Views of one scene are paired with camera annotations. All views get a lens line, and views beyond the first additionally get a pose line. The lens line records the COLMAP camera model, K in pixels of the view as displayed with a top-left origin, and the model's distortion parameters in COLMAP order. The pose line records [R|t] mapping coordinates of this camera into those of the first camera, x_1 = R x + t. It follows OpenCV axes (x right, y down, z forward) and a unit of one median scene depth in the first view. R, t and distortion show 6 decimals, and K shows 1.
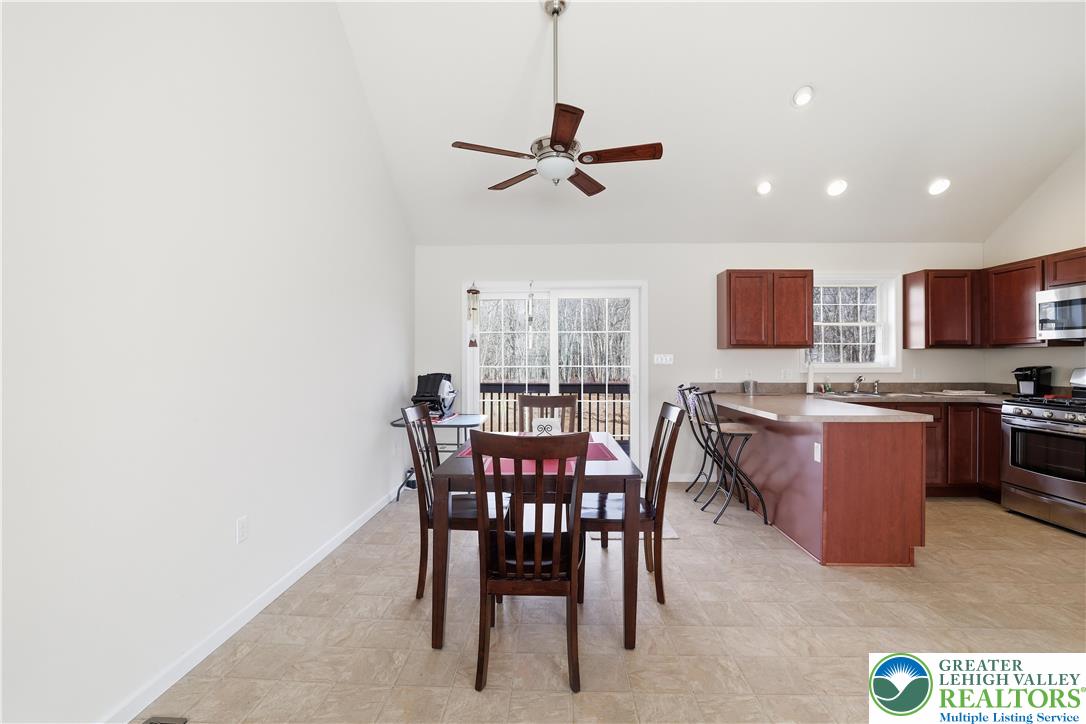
lens RADIAL K [[500.6, 0, 543.0], [0, 500.6, 362.0], [0, 0, 1]] dist [-0.001883, -0.000012]
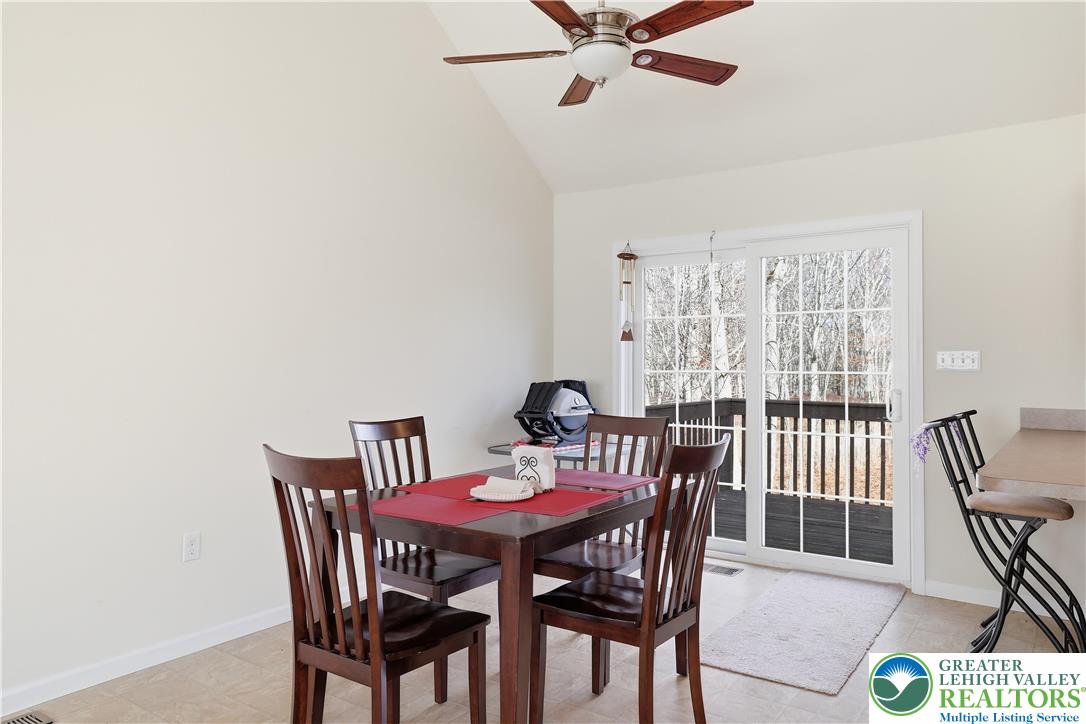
lens RADIAL K [[798.0, 0, 543.0], [0, 798.0, 362.0], [0, 0, 1]] dist [0.011210, 0.004024]
pose [[0.835557, 0.001993, -0.549400, 0.339841], [-0.006265, 0.999963, -0.005901, 0.004180], [0.549367, 0.008372, 0.835539, 0.070318]]
